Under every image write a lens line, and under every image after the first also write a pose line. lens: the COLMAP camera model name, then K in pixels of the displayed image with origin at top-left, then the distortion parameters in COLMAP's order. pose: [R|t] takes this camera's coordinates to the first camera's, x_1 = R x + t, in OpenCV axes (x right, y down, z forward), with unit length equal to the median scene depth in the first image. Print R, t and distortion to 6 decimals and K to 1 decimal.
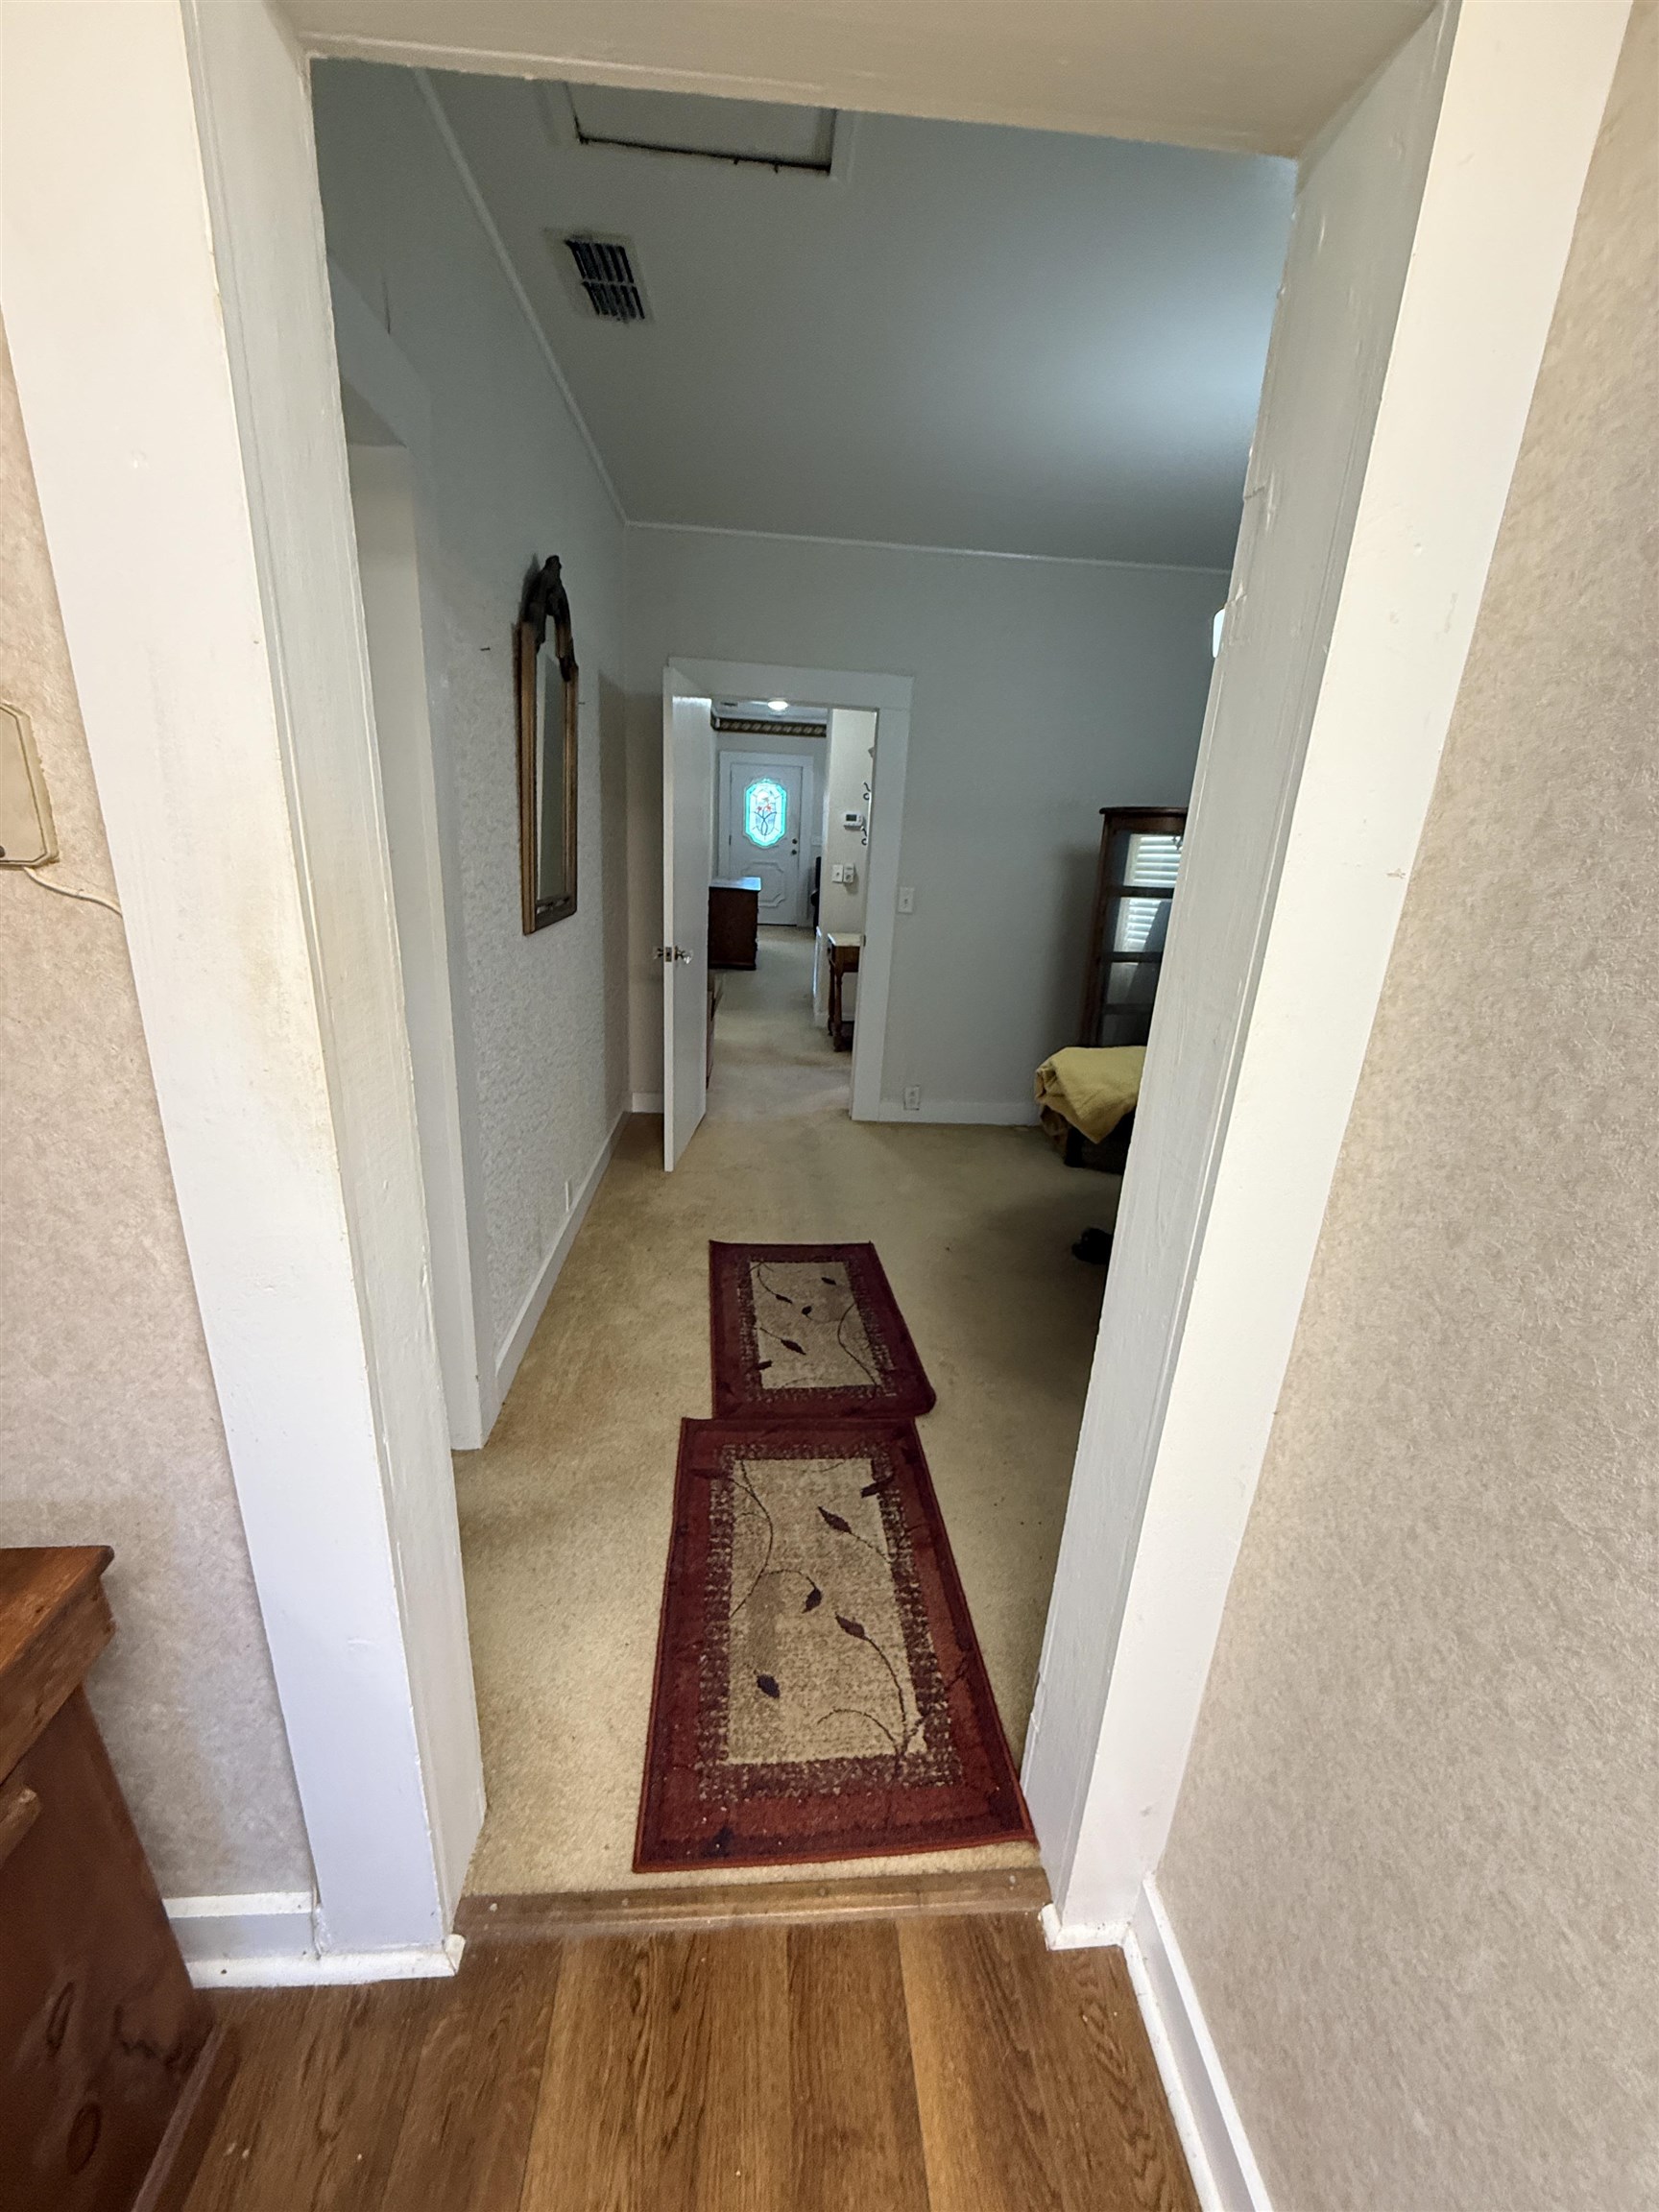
lens RADIAL K [[885.3, 0, 826.4], [0, 885.3, 1107.2], [0, 0, 1]] dist [-0.000368, 0.000139]
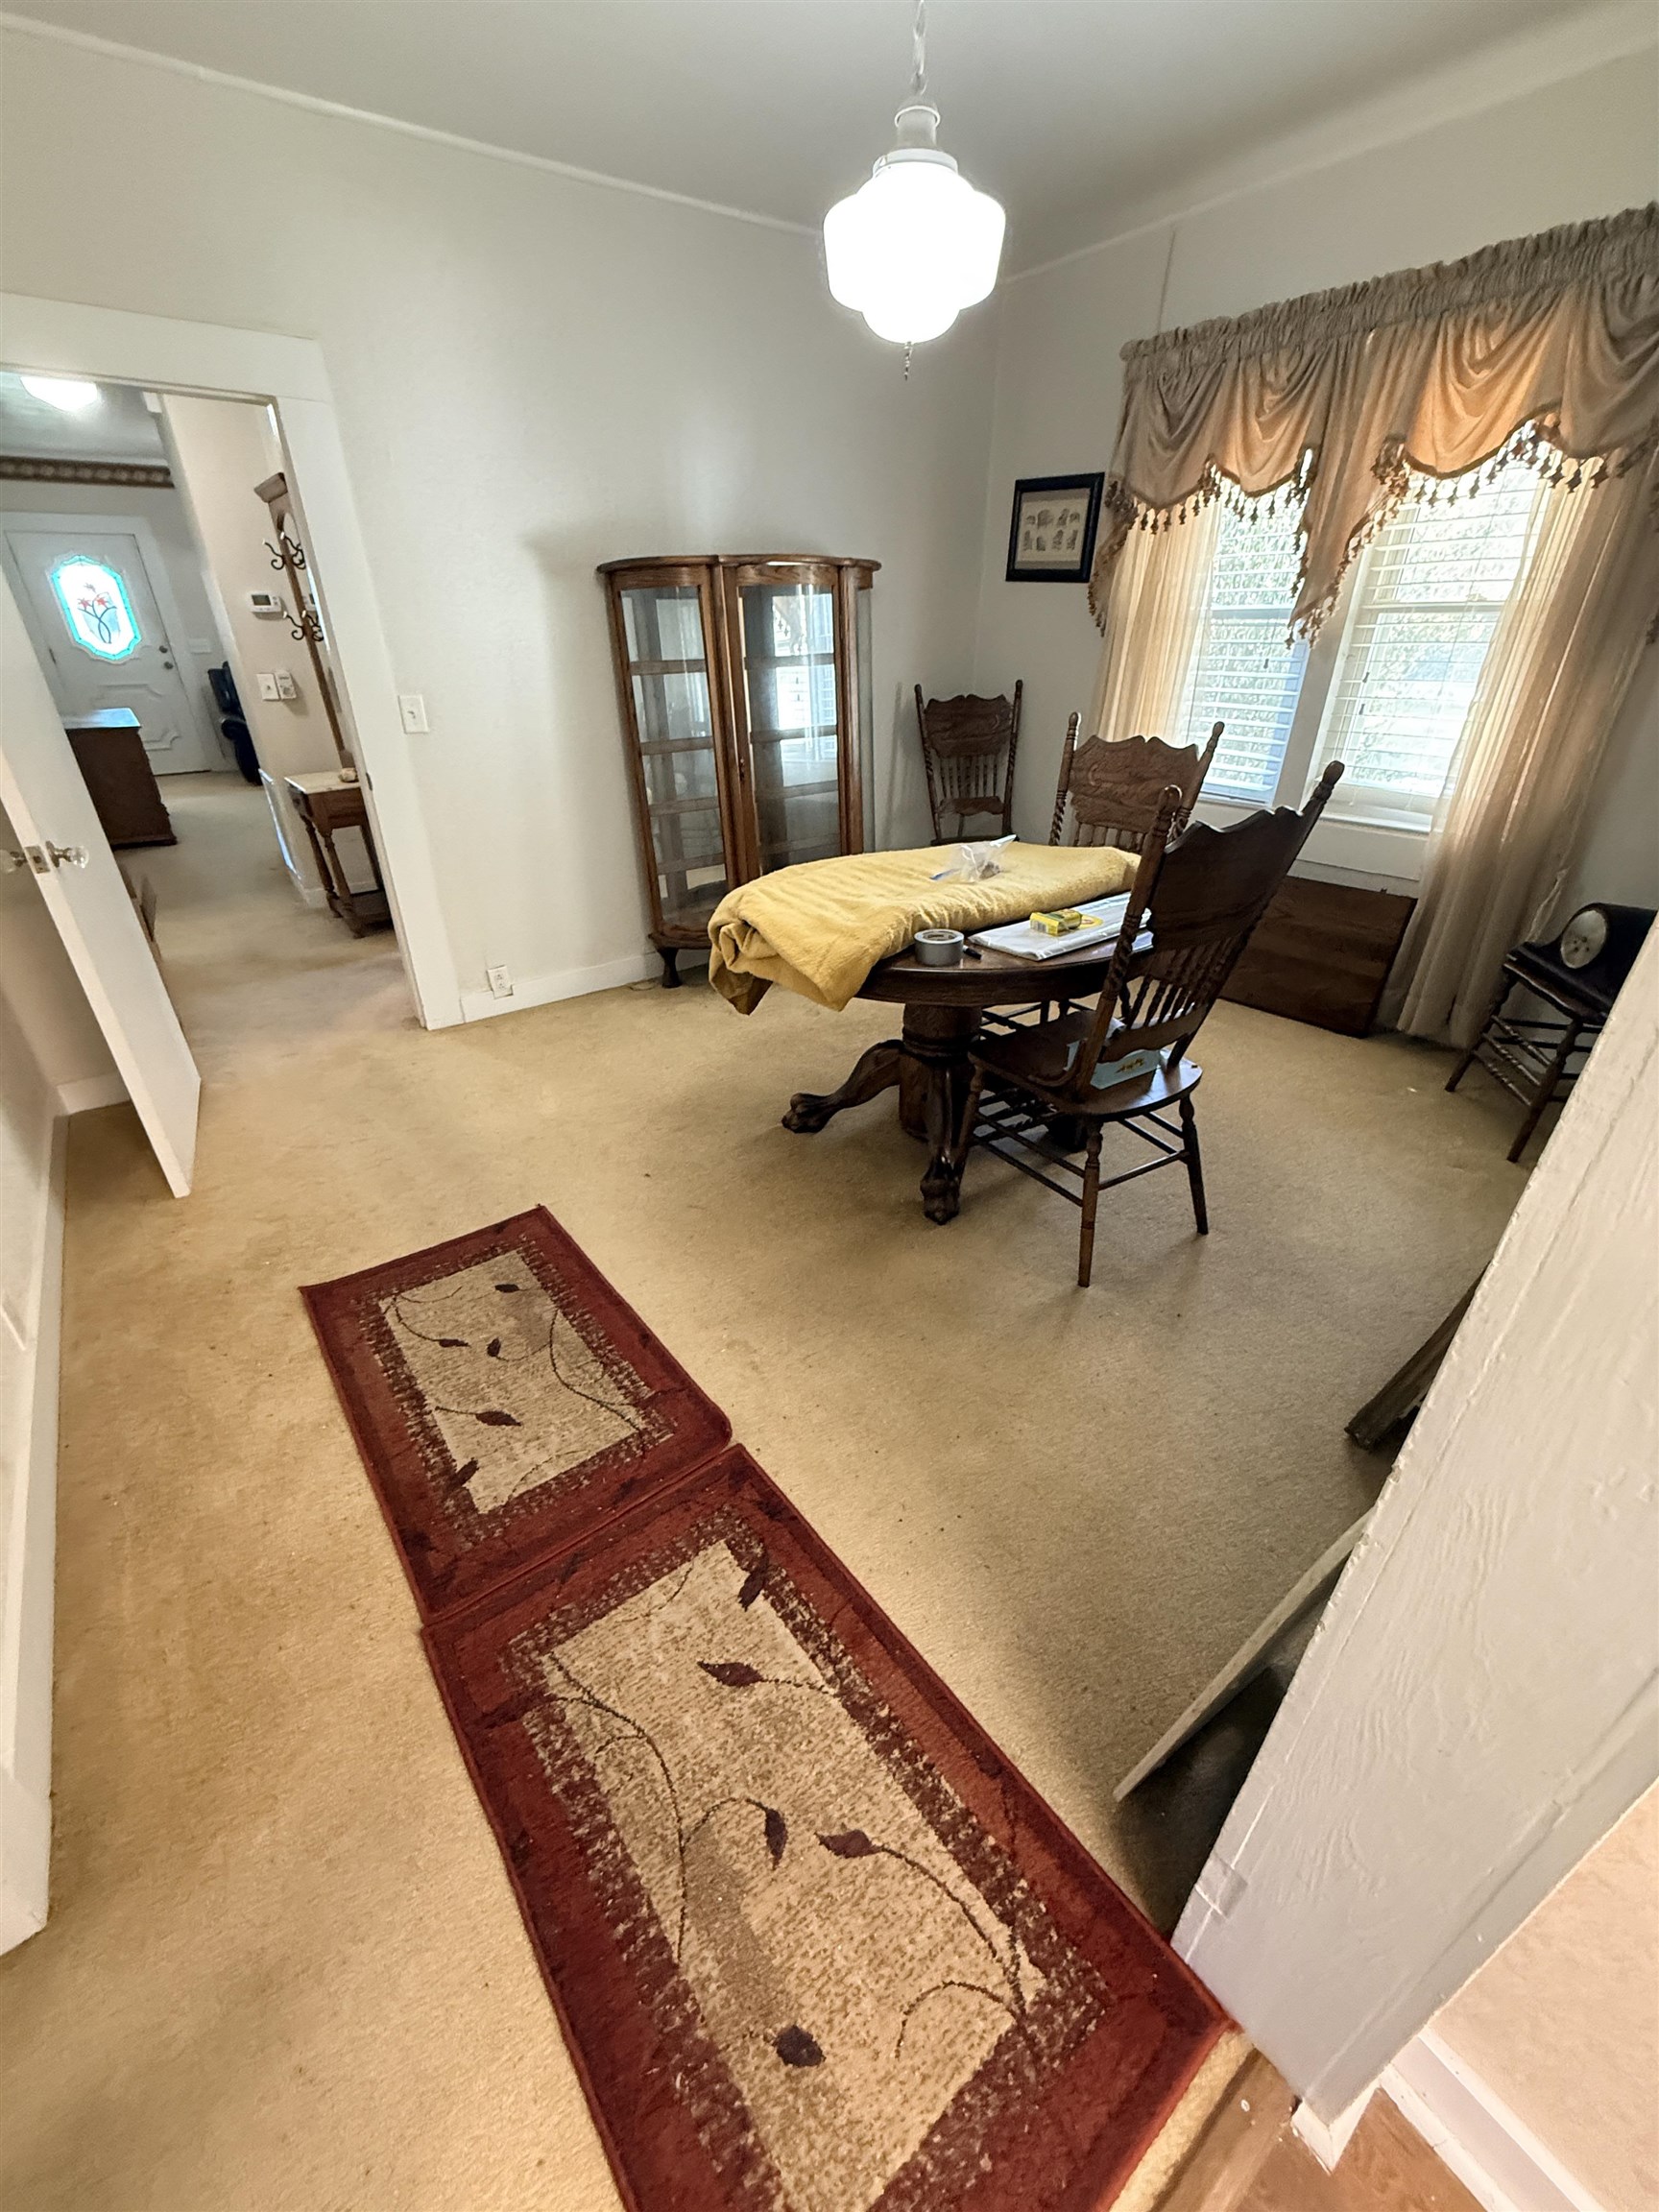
lens RADIAL K [[885.3, 0, 819.5], [0, 885.3, 1103.4], [0, 0, 1]] dist [-0.000368, 0.000139]
pose [[0.842619, -0.310464, 0.440007, -0.106552], [0.216363, 0.943411, 0.251322, -0.113513], [-0.493134, -0.116567, 0.862109, 0.470982]]
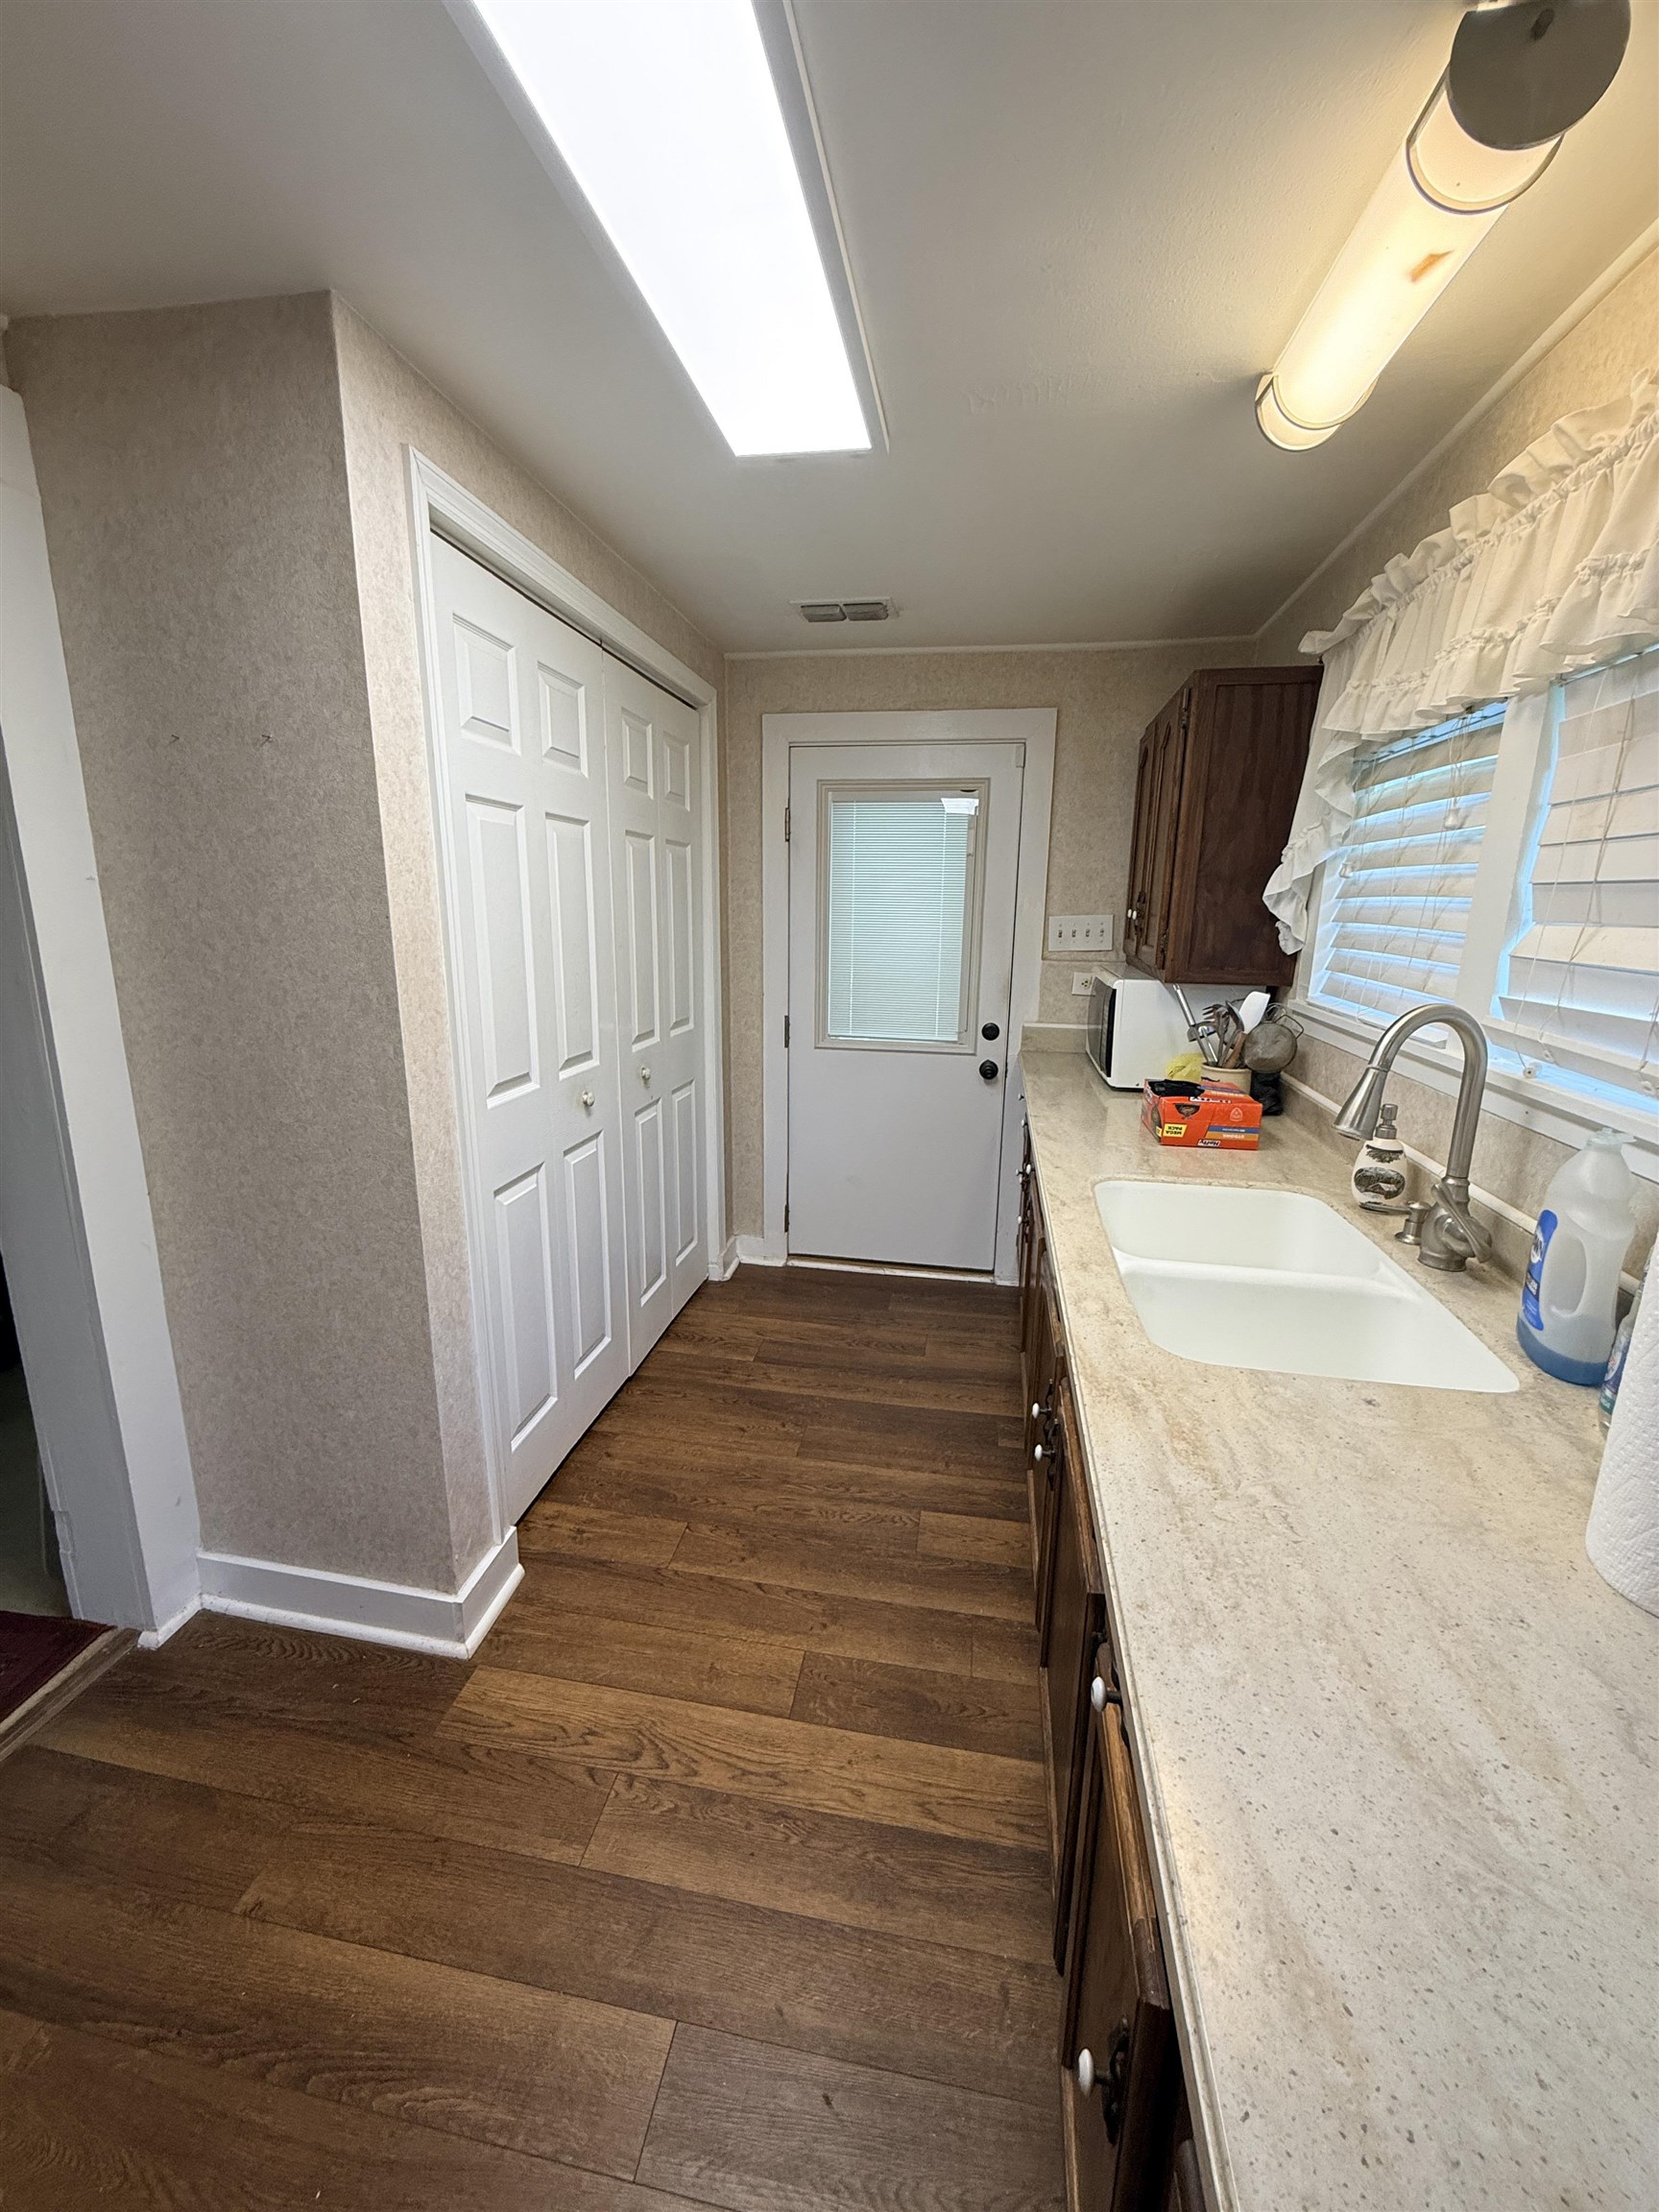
lens RADIAL K [[885.3, 0, 826.4], [0, 885.3, 1098.3], [0, 0, 1]] dist [-0.000368, 0.000139]
pose [[0.251146, -0.258210, 0.932874, -0.389394], [0.304470, 0.935916, 0.177084, 0.147423], [-0.918817, 0.239558, 0.313669, -0.428543]]
